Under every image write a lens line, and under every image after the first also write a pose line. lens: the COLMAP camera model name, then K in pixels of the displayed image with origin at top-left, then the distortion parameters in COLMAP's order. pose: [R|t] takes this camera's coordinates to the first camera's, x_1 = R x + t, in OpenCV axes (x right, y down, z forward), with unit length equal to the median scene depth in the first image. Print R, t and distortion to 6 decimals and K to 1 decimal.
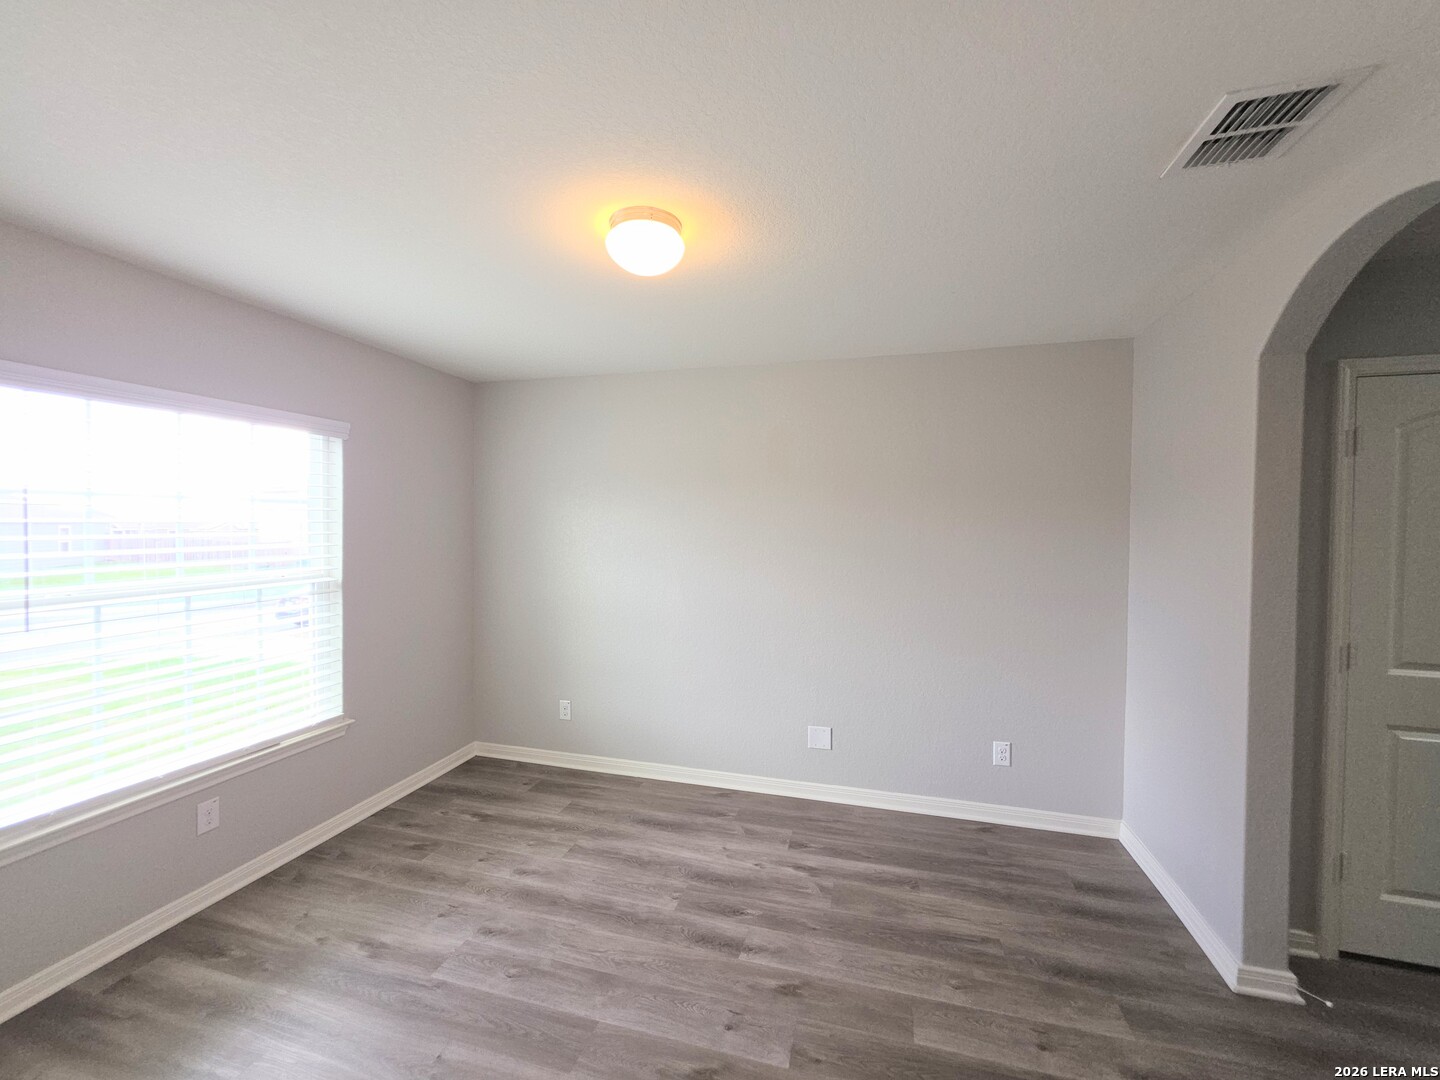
lens RADIAL K [[584.4, 0, 720.0], [0, 584.4, 540.0], [0, 0, 1]] dist [-0.000934, 0.000147]
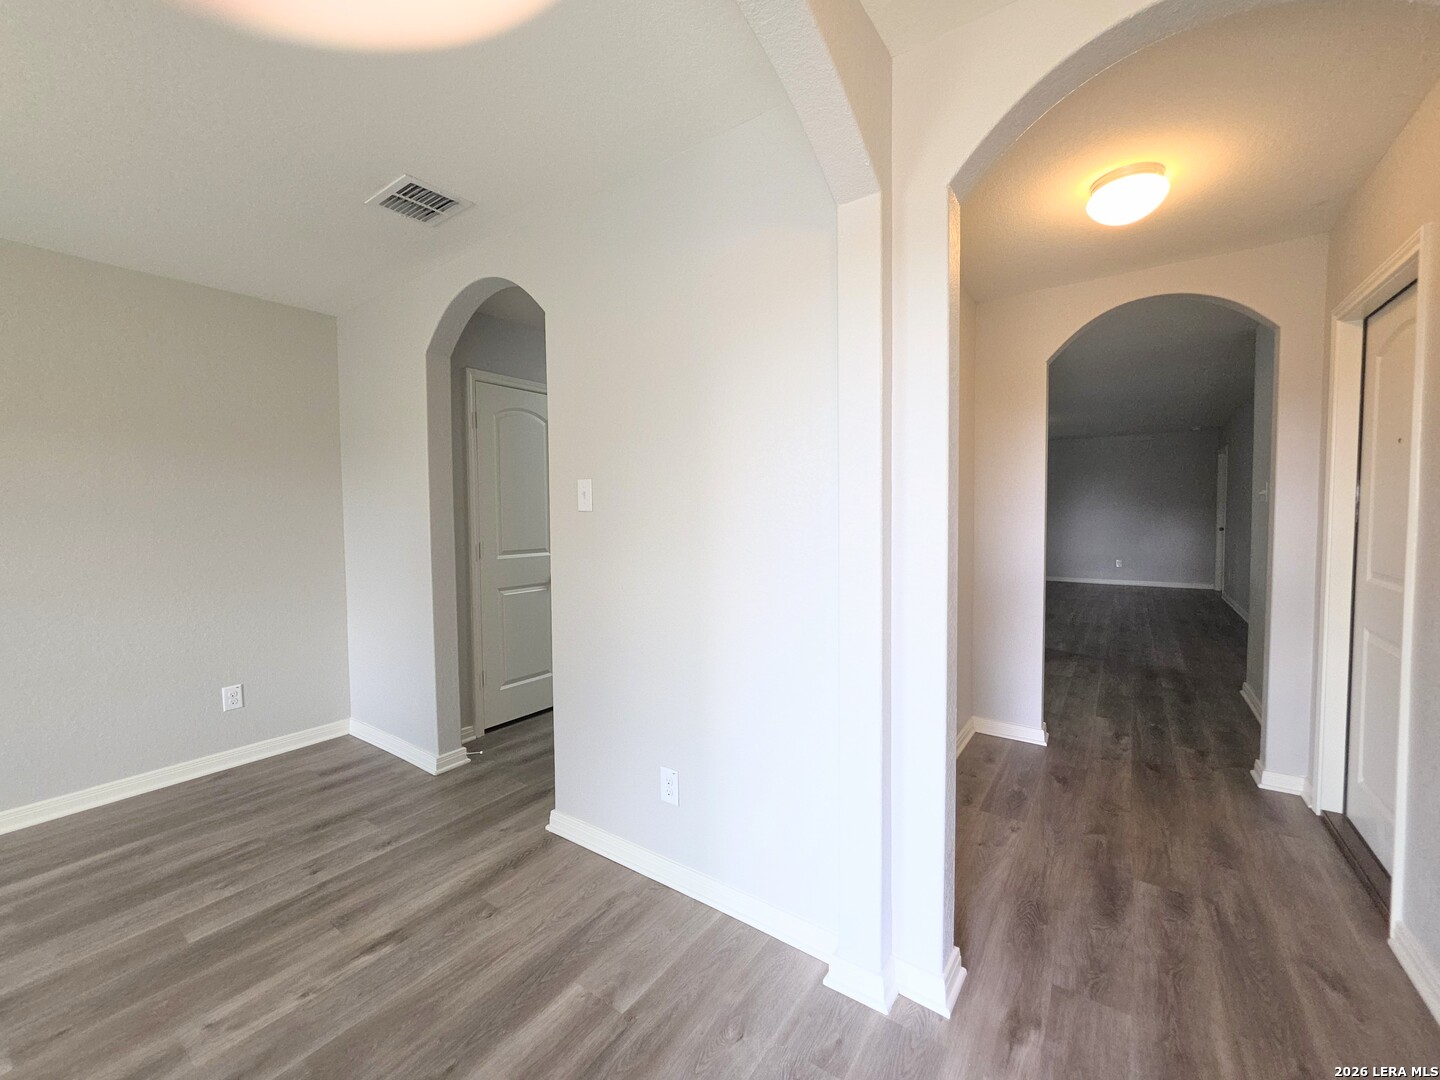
lens RADIAL K [[577.7, 0, 720.0], [0, 577.7, 540.0], [0, 0, 1]] dist [-0.001610, 0.000157]
pose [[0.343282, -0.054329, 0.937660, -0.219507], [0.031623, 0.998428, 0.046273, 0.113053], [-0.938700, 0.013767, 0.344461, -0.200149]]
